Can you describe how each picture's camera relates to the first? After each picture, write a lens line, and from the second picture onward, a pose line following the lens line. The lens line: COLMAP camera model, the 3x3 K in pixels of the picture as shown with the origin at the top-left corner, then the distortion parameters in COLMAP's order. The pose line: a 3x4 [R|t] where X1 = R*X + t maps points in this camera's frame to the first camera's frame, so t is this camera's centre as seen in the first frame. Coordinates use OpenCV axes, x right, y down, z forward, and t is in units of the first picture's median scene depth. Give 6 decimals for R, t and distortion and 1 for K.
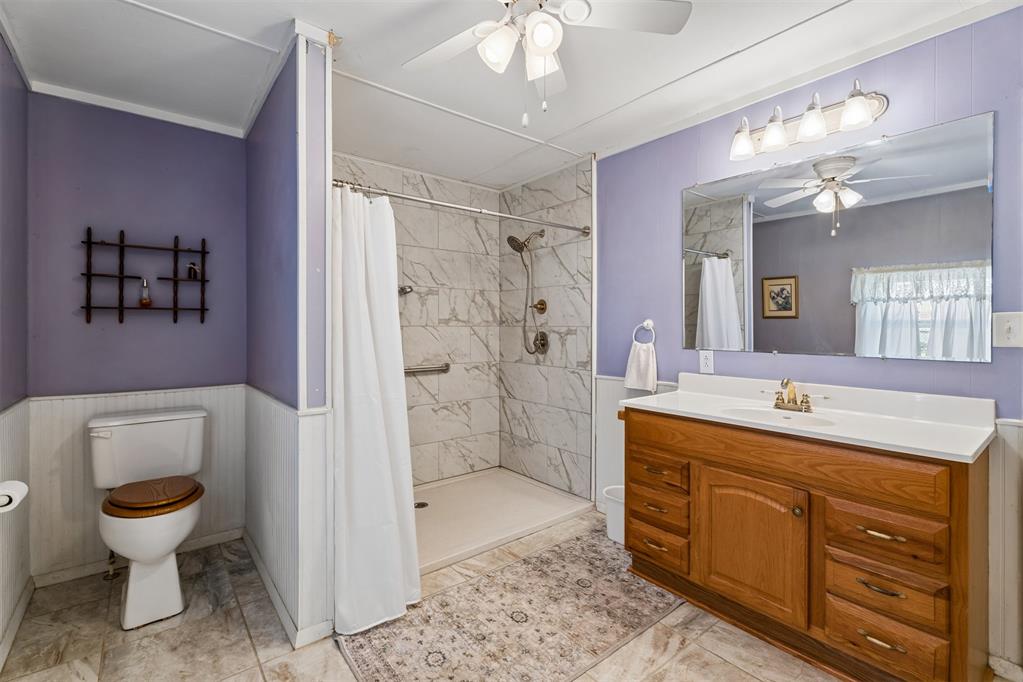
lens RADIAL K [[457.1, 0, 508.7], [0, 457.1, 331.0], [0, 0, 1]] dist [0.004293, -0.001311]
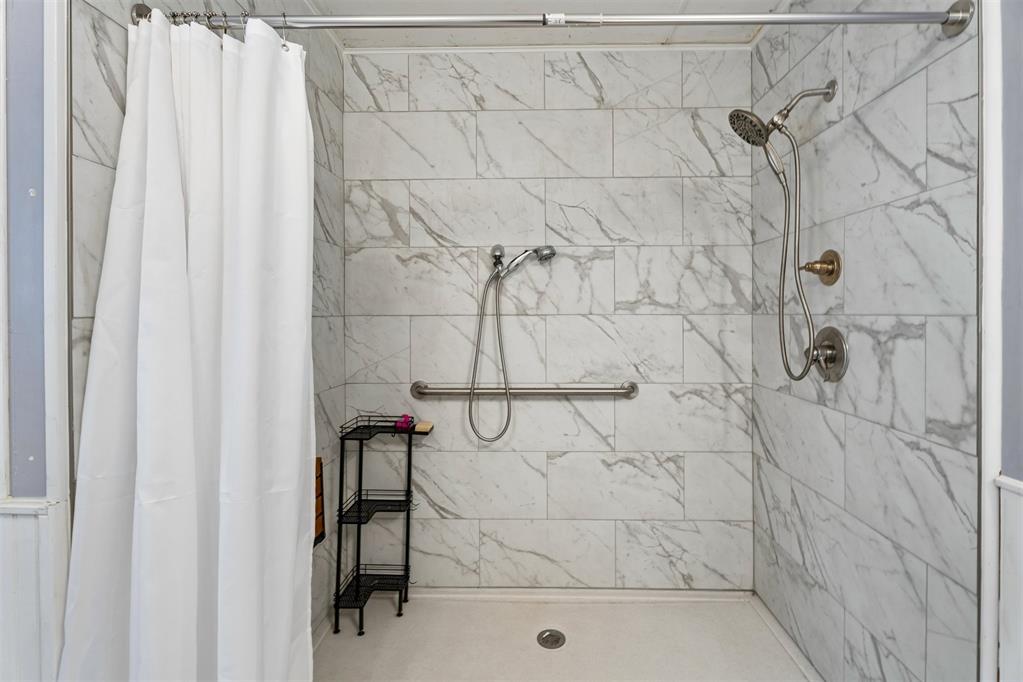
lens RADIAL K [[457.1, 0, 538.7], [0, 457.1, 316.6], [0, 0, 1]] dist [0.004293, -0.001311]
pose [[0.770513, 0.000643, -0.637424, 0.134087], [-0.003489, 0.999989, -0.003209, -0.006099], [0.637415, 0.004697, 0.770507, 0.511002]]
